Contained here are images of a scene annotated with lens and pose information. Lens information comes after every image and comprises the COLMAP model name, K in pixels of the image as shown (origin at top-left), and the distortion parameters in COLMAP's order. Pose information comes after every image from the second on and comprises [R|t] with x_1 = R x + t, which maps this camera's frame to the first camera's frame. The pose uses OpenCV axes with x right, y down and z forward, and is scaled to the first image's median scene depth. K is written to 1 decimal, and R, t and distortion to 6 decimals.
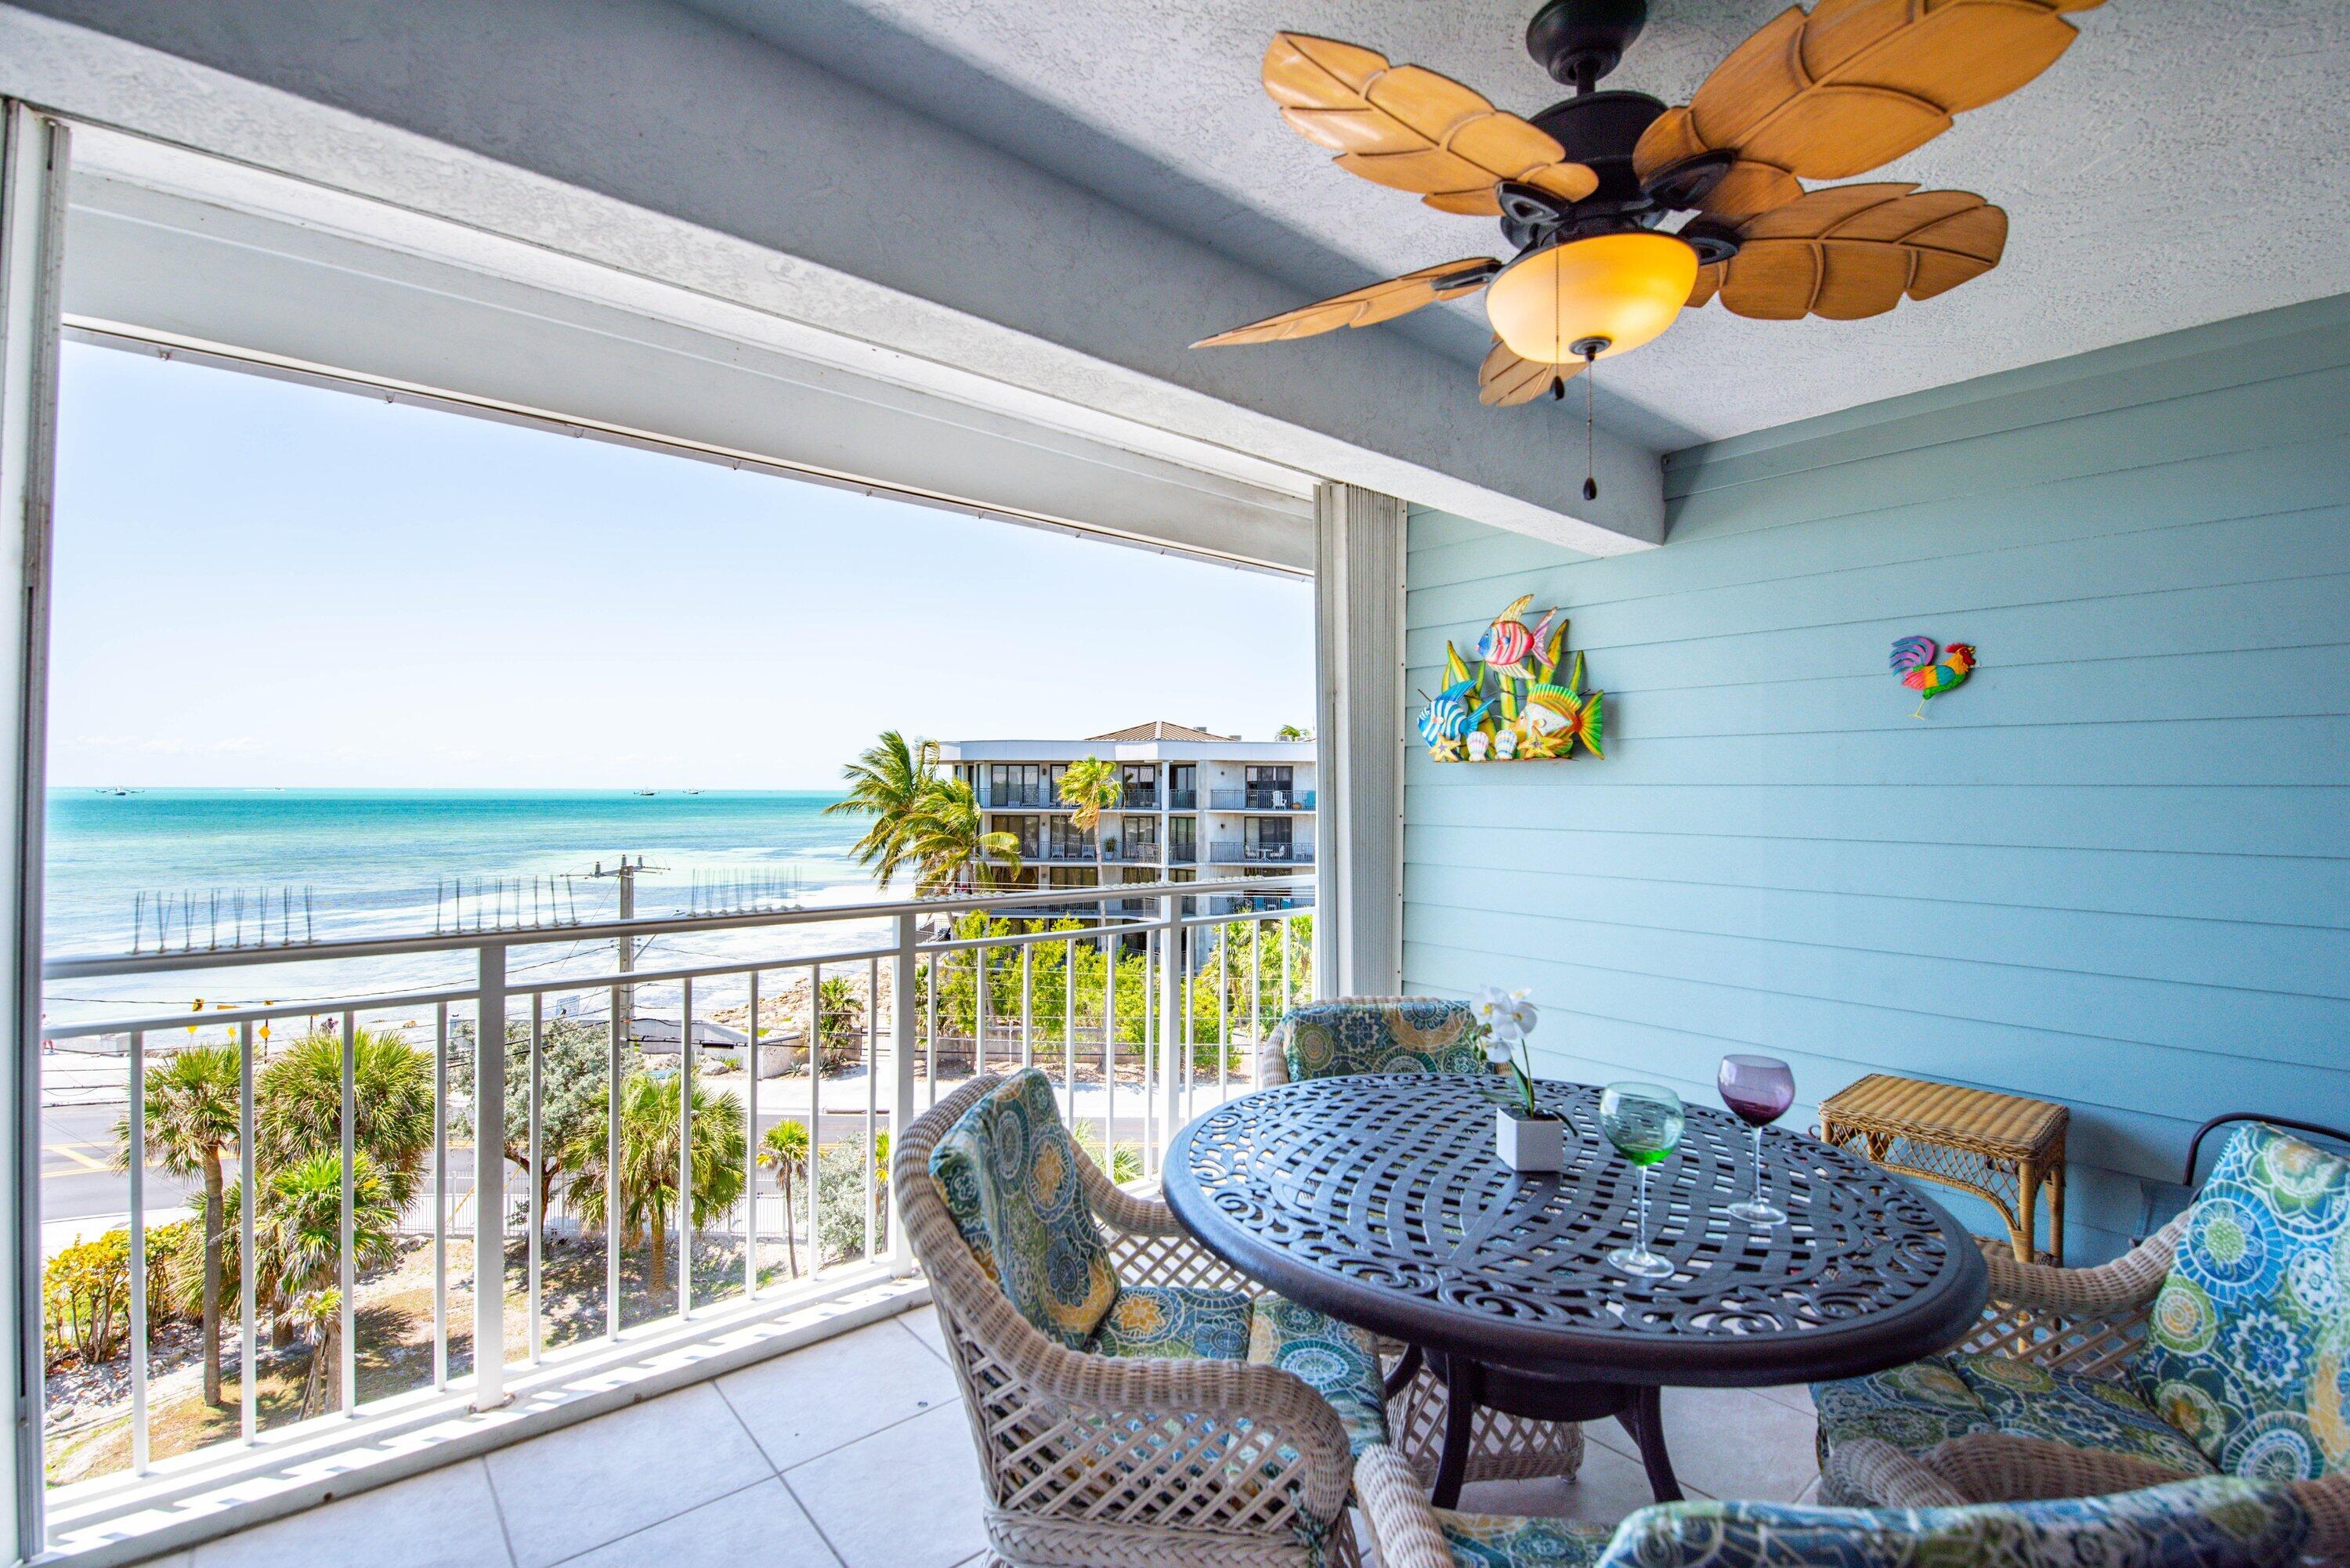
lens RADIAL K [[1057.2, 0, 1192.4], [0, 1057.2, 787.1], [0, 0, 1]] dist [0.001002, -0.008413]
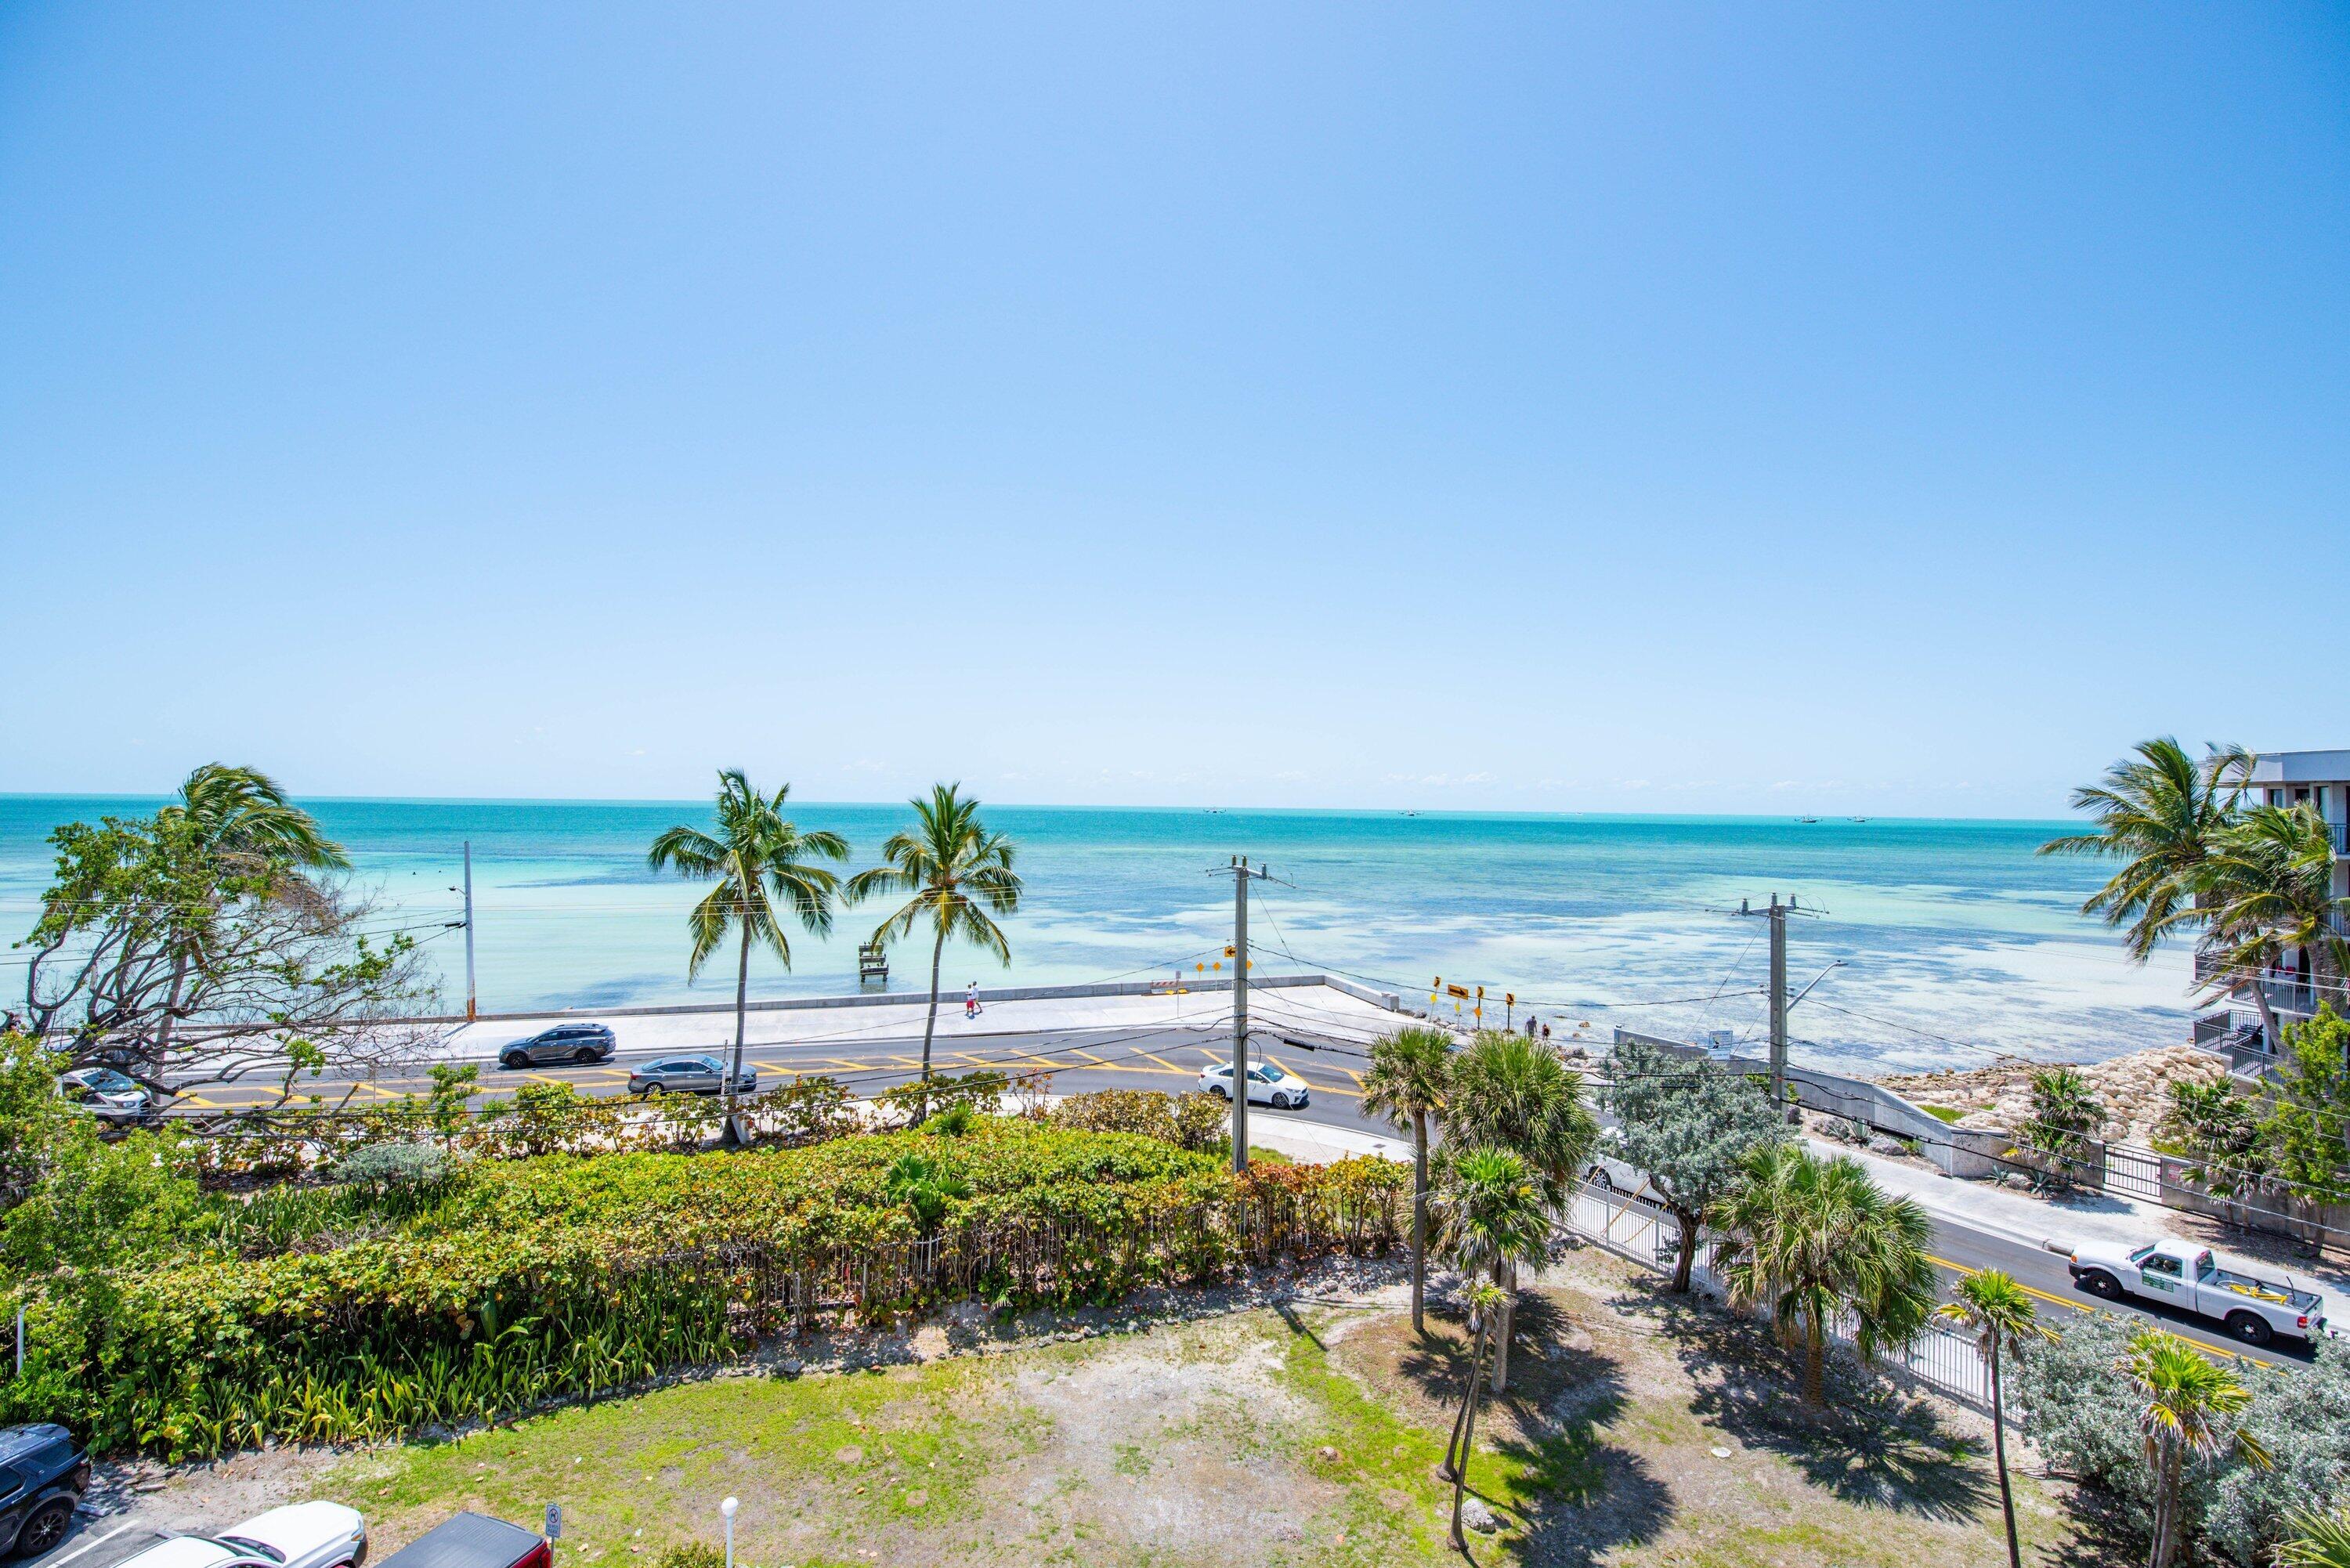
lens RADIAL K [[1003.6, 0, 1175.0], [0, 1003.6, 784.0], [0, 0, 1]] dist [0.009350, -0.015318]
pose [[0.505243, -0.014205, -0.862860, -0.060786], [-0.009687, 0.999708, -0.022130, -0.005108], [0.862923, 0.019540, 0.504958, 0.134975]]
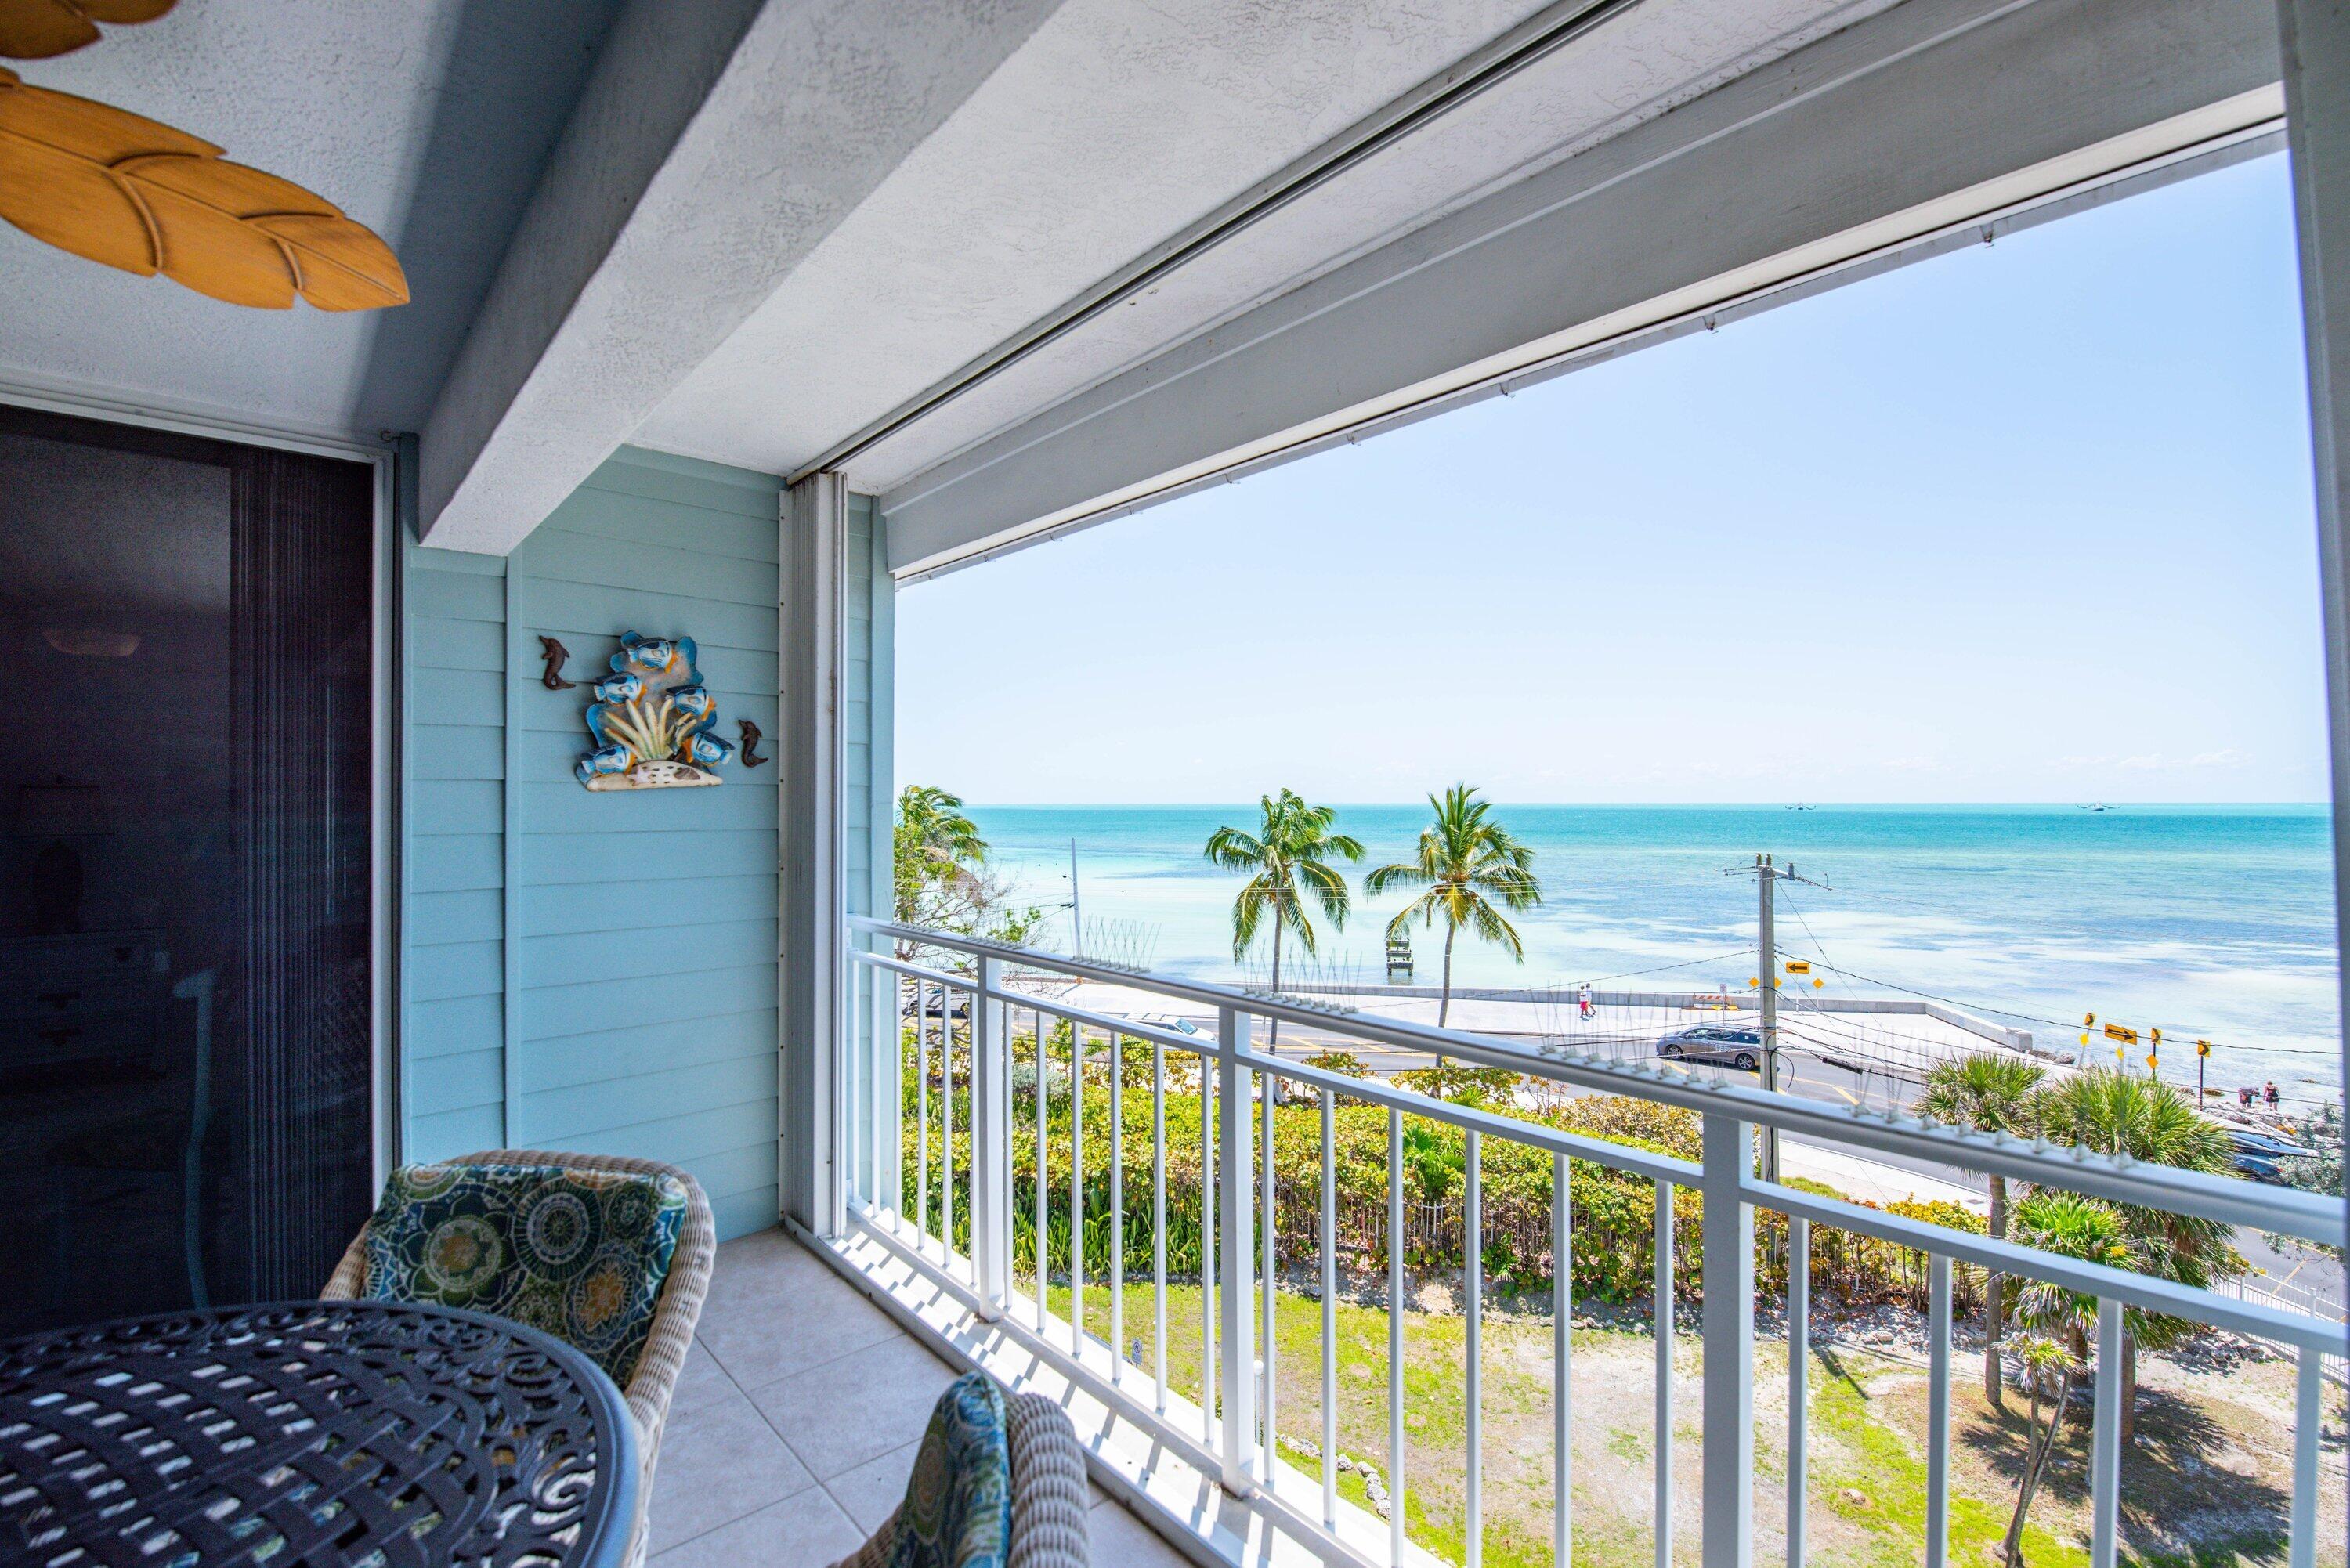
lens RADIAL K [[1057.2, 0, 1192.4], [0, 1057.2, 787.1], [0, 0, 1]] dist [0.001002, -0.008413]
pose [[0.028651, -0.017149, -0.999442, 0.074221], [0.003843, 0.999847, -0.017046, -0.003052], [0.999582, -0.003353, 0.028713, 0.145978]]
